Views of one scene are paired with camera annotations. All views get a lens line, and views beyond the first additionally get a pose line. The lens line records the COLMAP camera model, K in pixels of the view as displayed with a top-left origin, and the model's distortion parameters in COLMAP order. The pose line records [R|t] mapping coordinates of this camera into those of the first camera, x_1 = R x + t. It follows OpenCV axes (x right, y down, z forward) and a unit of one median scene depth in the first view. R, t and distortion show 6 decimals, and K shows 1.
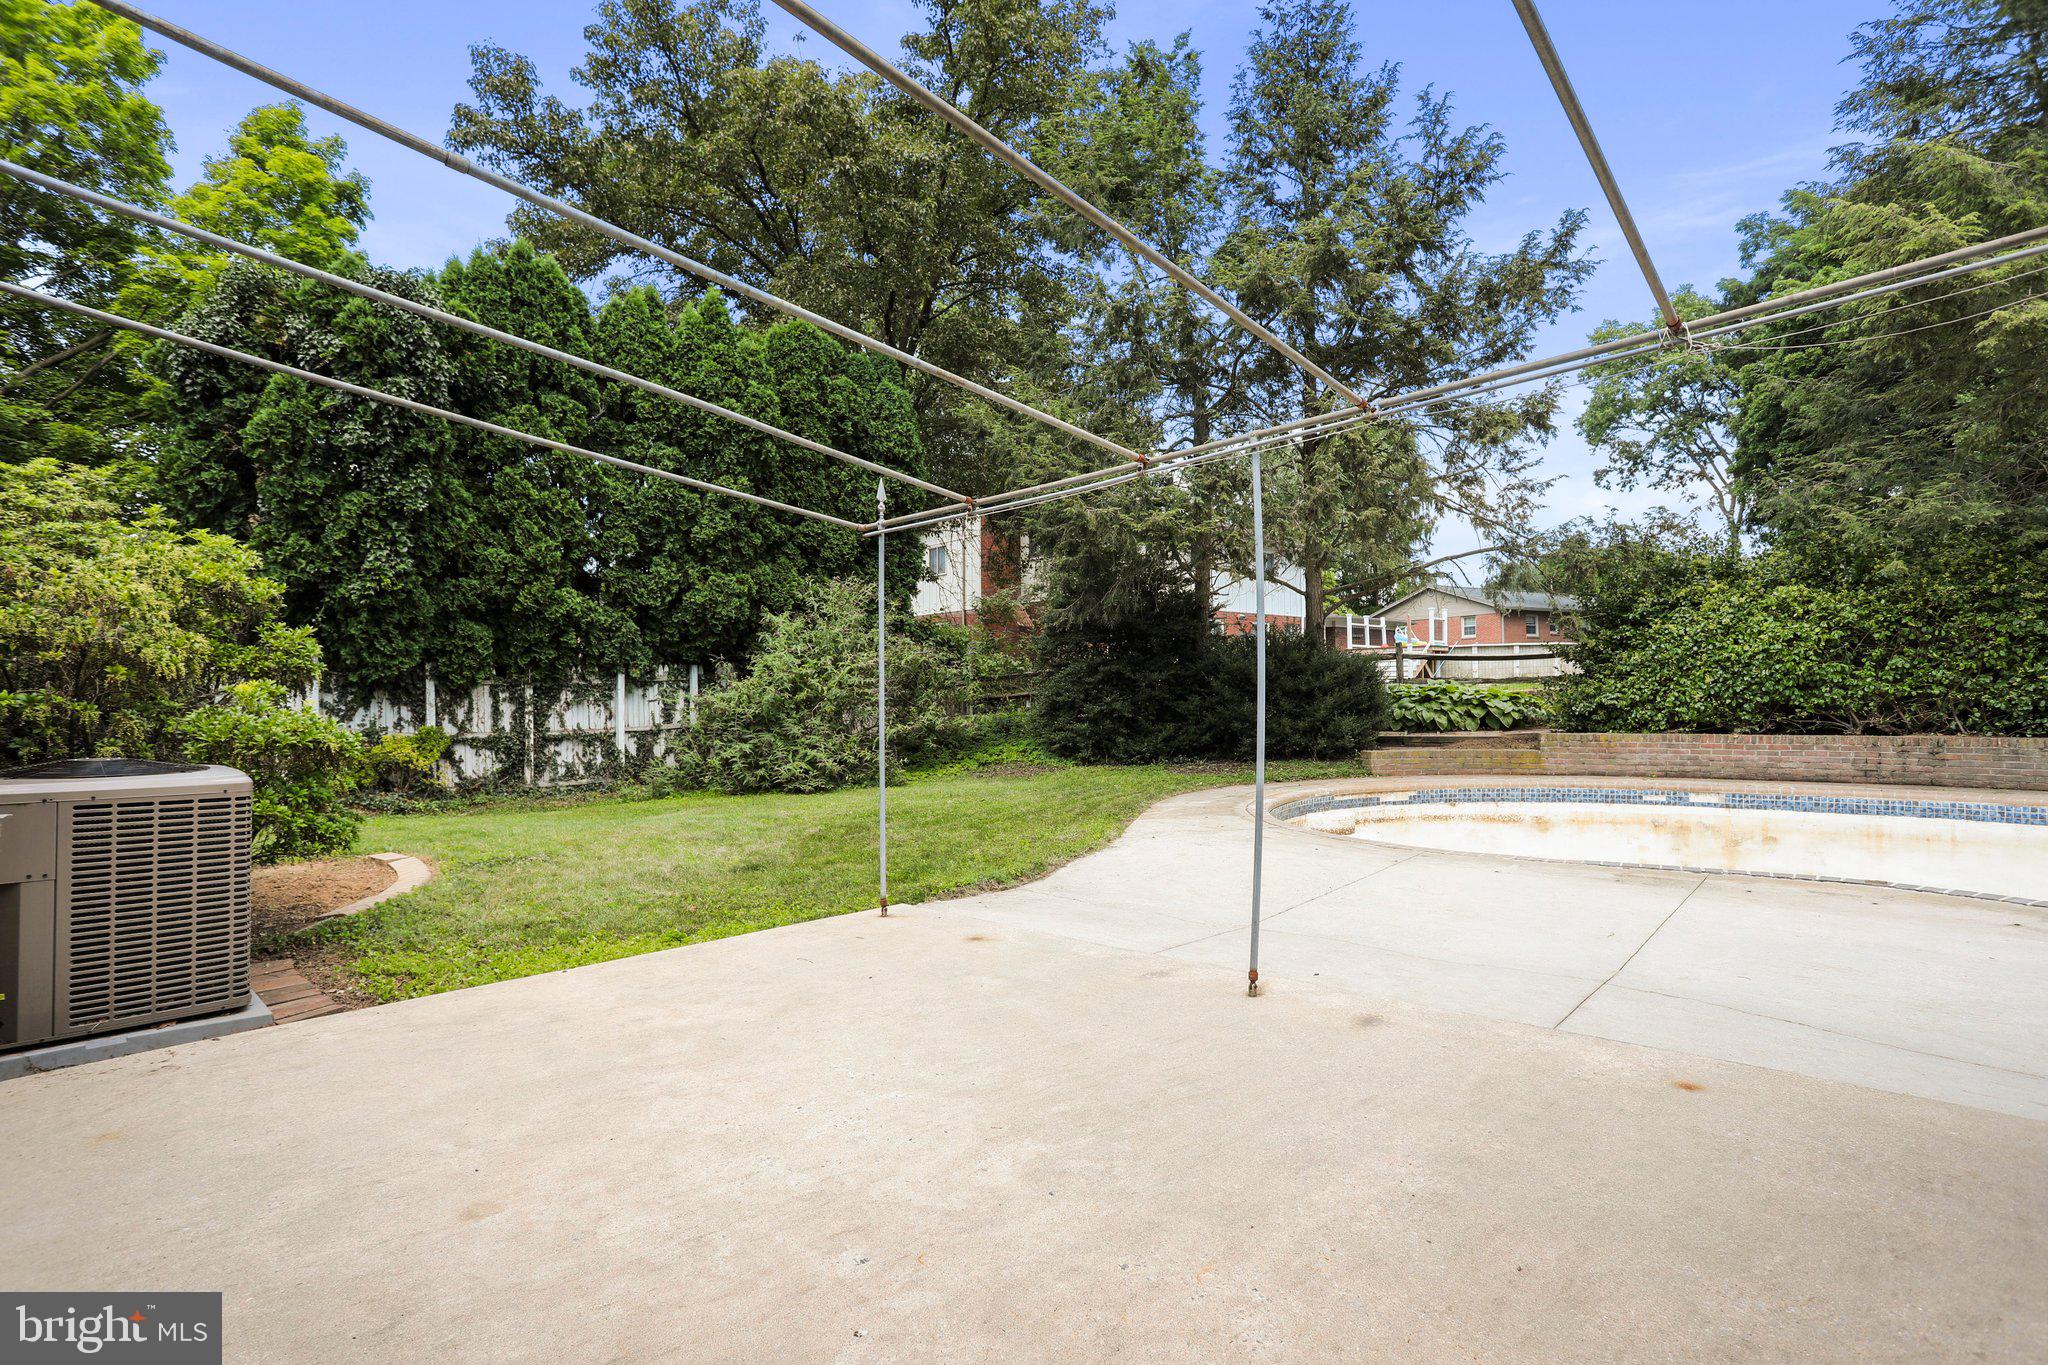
lens RADIAL K [[1011.3, 0, 1021.3], [0, 1011.3, 688.9], [0, 0, 1]] dist [-0.046287, 0.011083]
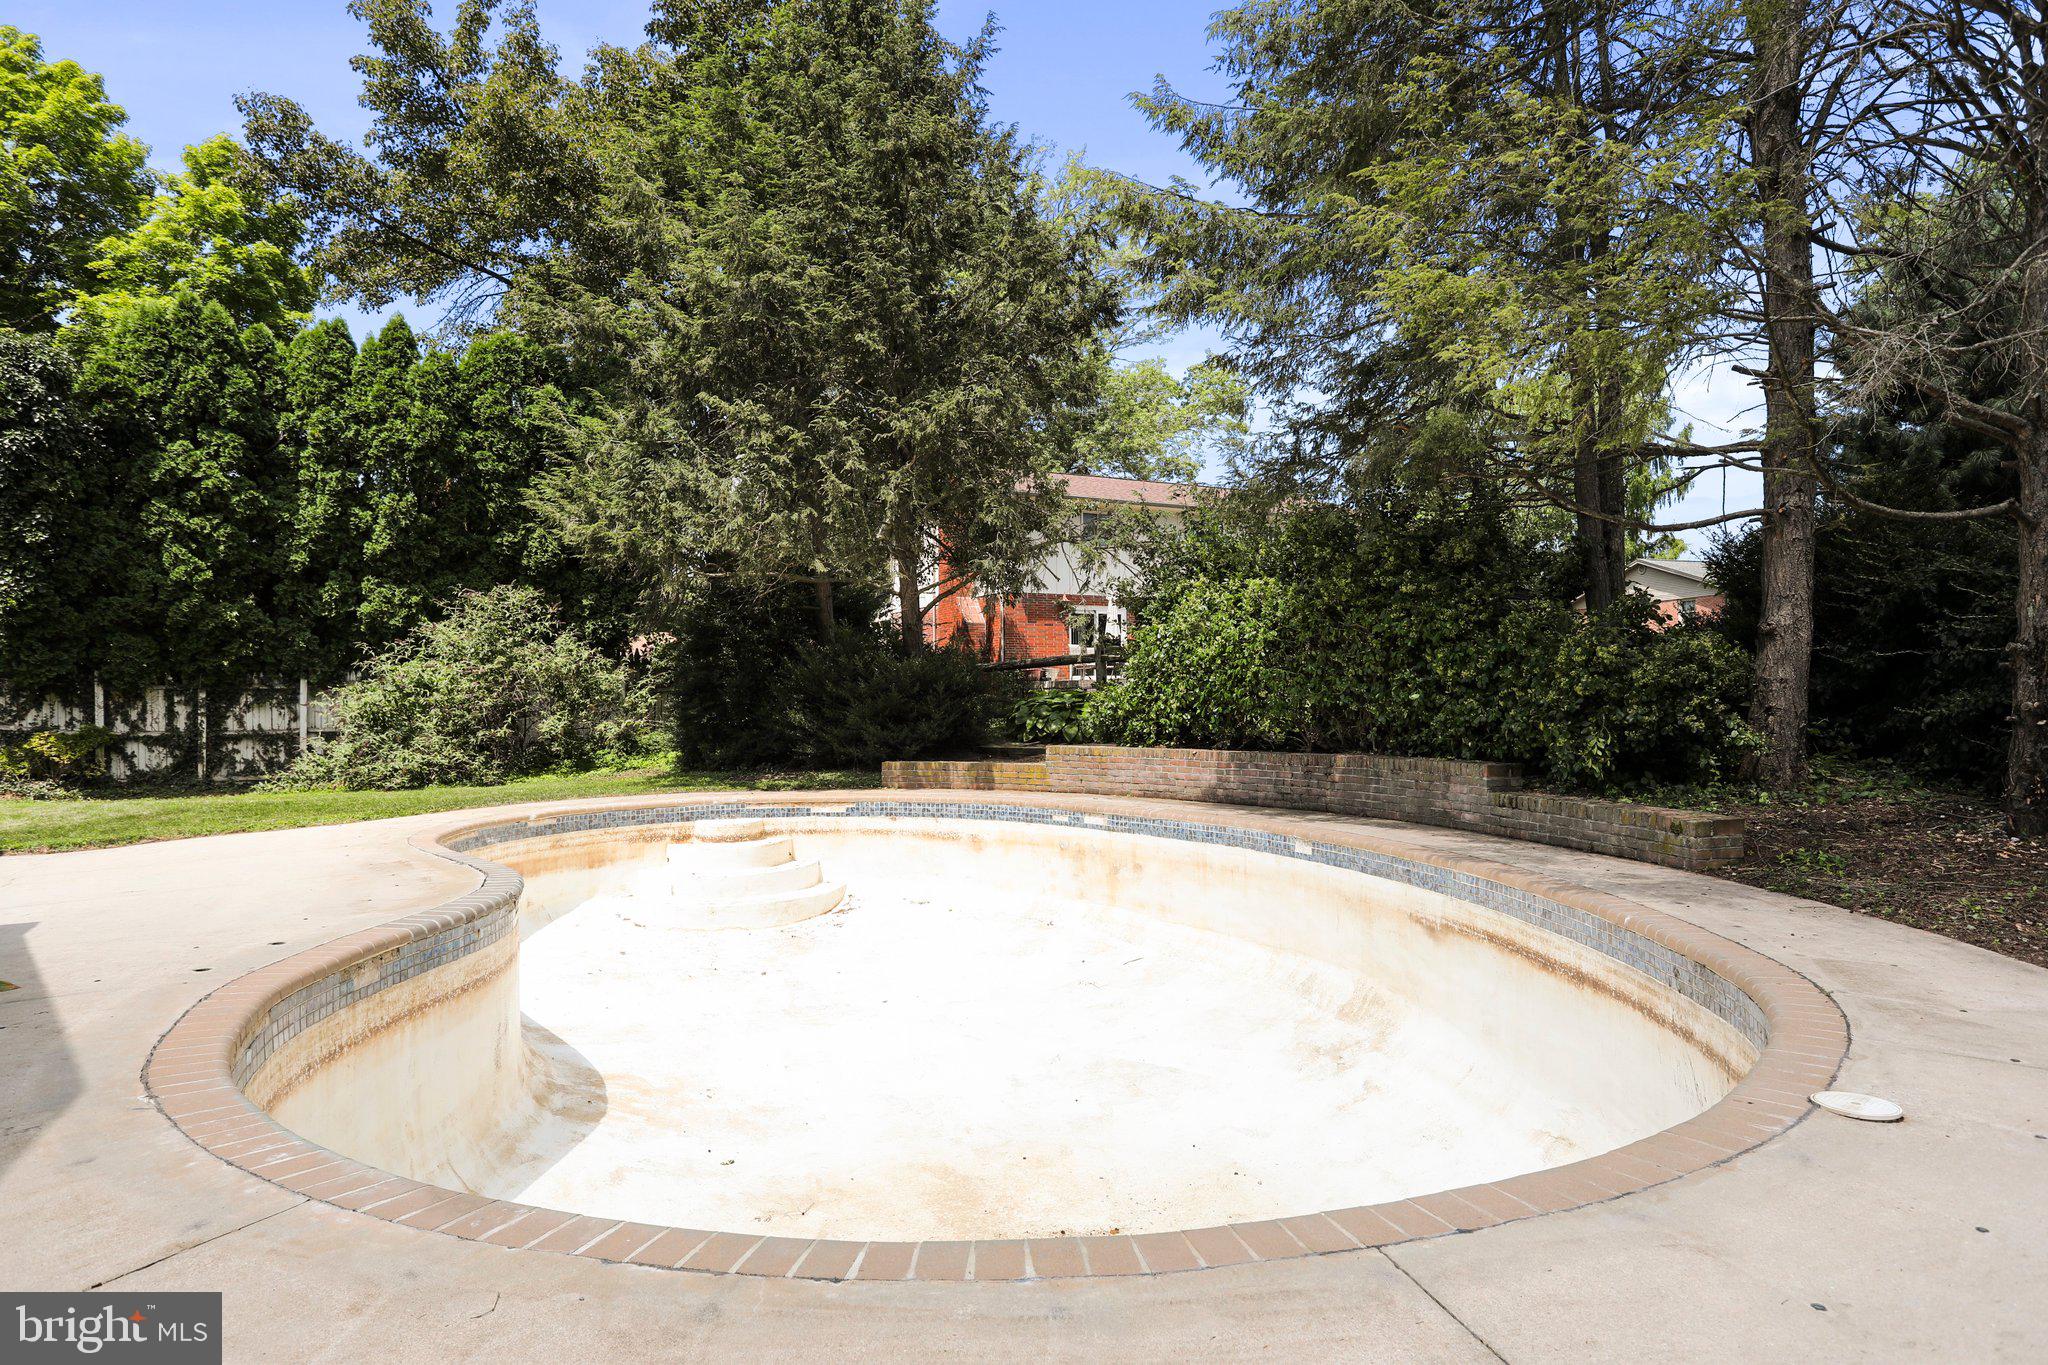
lens RADIAL K [[1215.1, 0, 1025.0], [0, 1215.1, 693.5], [0, 0, 1]] dist [0.001642, 0.002680]
pose [[0.962539, 0.003196, -0.271125, 0.792520], [-0.002633, 0.999994, 0.002438, -0.005307], [0.271131, -0.001632, 0.962541, -0.066198]]
